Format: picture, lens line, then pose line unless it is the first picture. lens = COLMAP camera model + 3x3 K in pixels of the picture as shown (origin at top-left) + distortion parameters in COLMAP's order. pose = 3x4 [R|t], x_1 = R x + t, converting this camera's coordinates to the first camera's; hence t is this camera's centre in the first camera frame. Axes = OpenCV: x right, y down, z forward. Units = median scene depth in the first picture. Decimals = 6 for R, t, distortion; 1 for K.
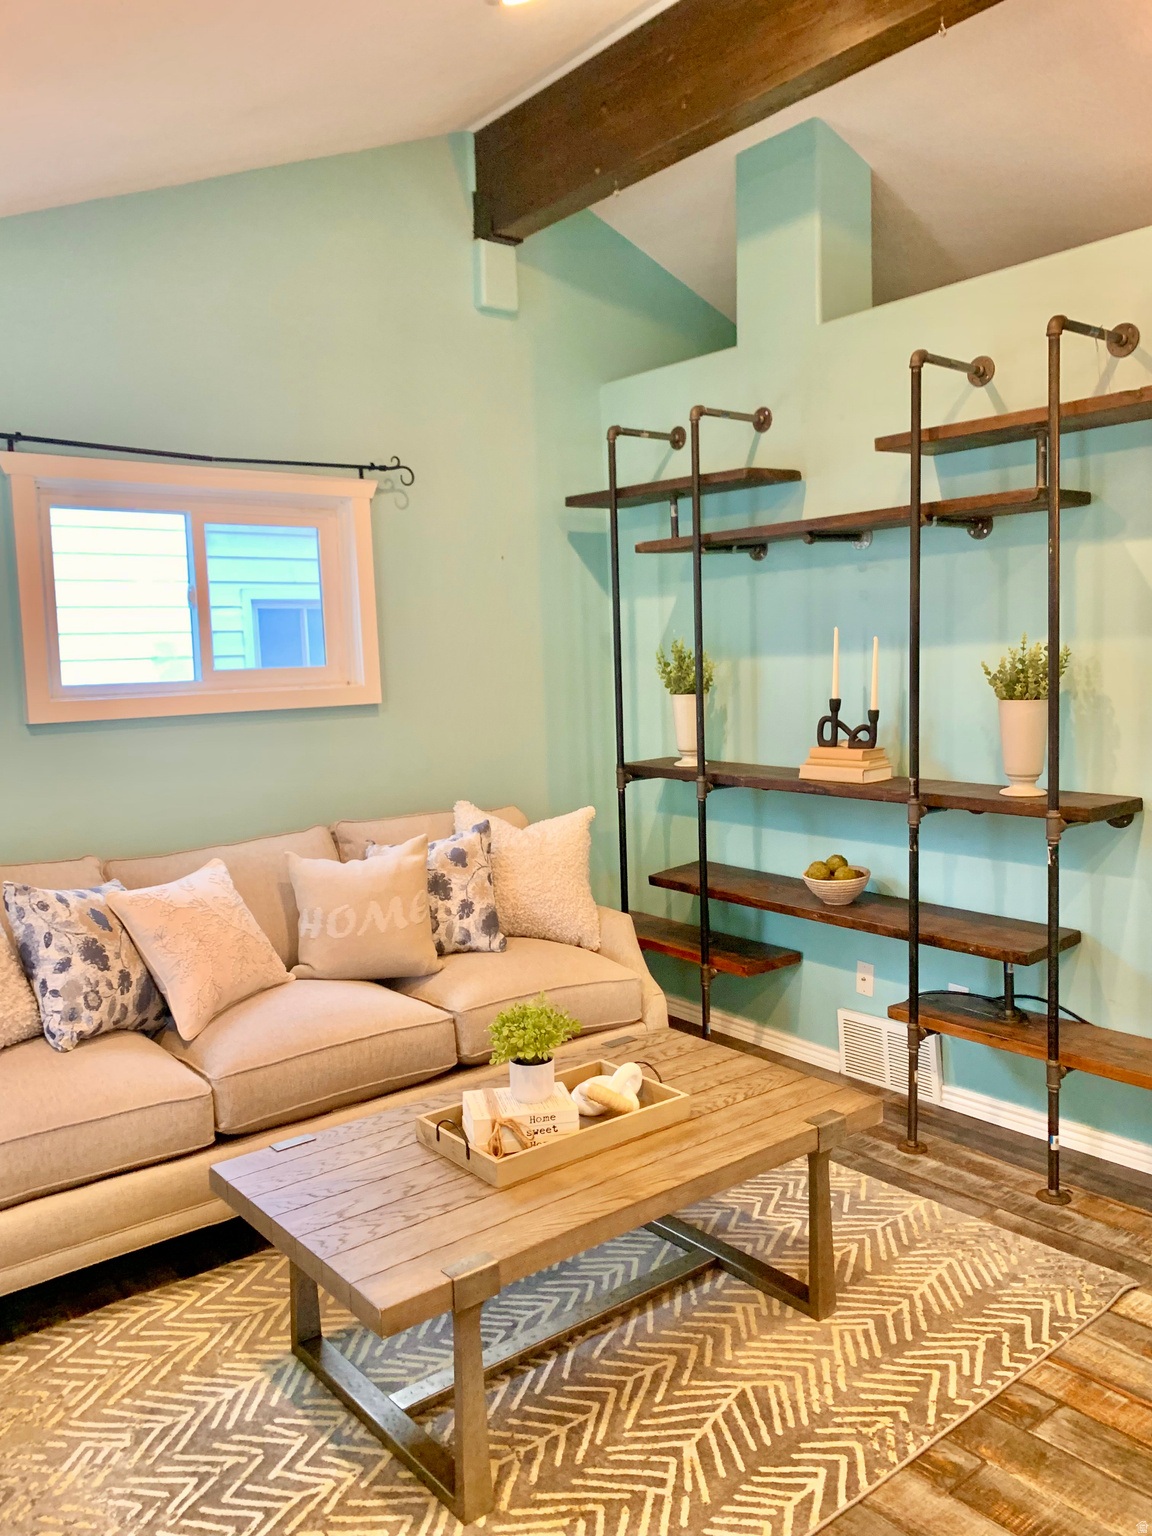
lens RADIAL K [[1183.2, 0, 574.0], [0, 1183.2, 760.7], [0, 0, 1]] dist [0.010930, -0.021120]
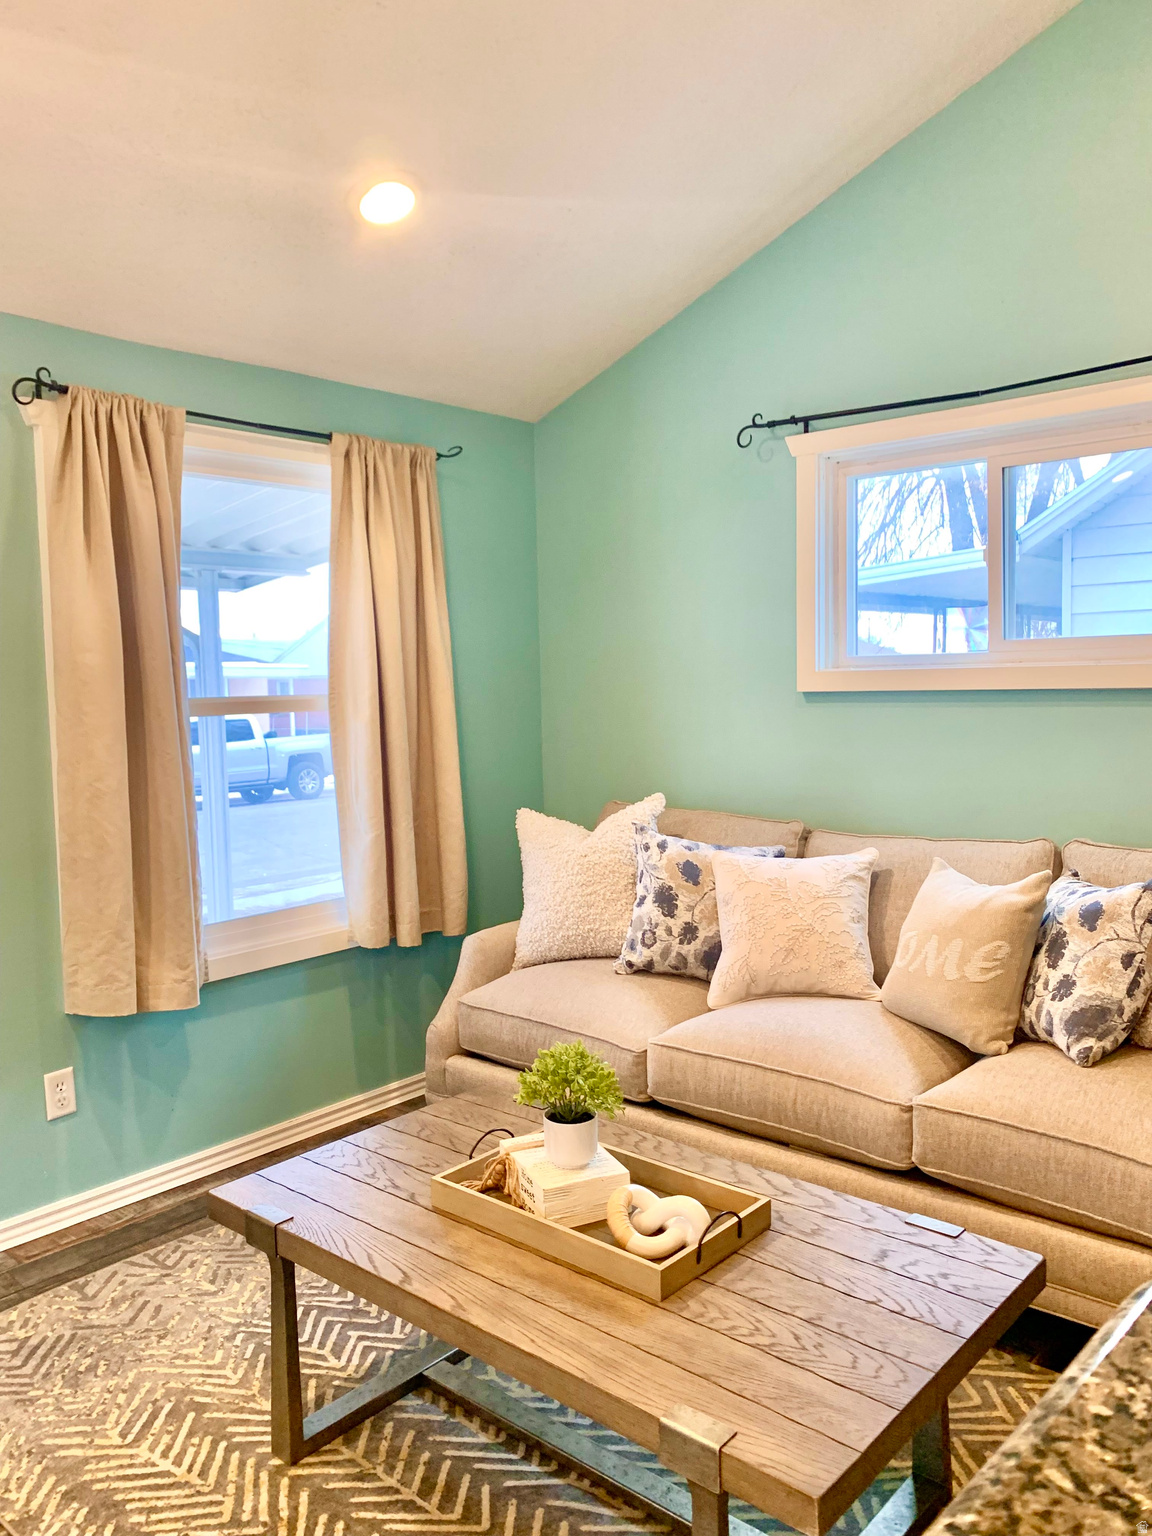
lens RADIAL K [[1183.2, 0, 569.6], [0, 1183.2, 756.0], [0, 0, 1]] dist [0.010930, -0.021120]
pose [[0.177646, 0.102352, -0.978757, 0.625362], [-0.077428, 0.992947, 0.089782, -0.058748], [0.981044, 0.059834, 0.184318, 0.694824]]
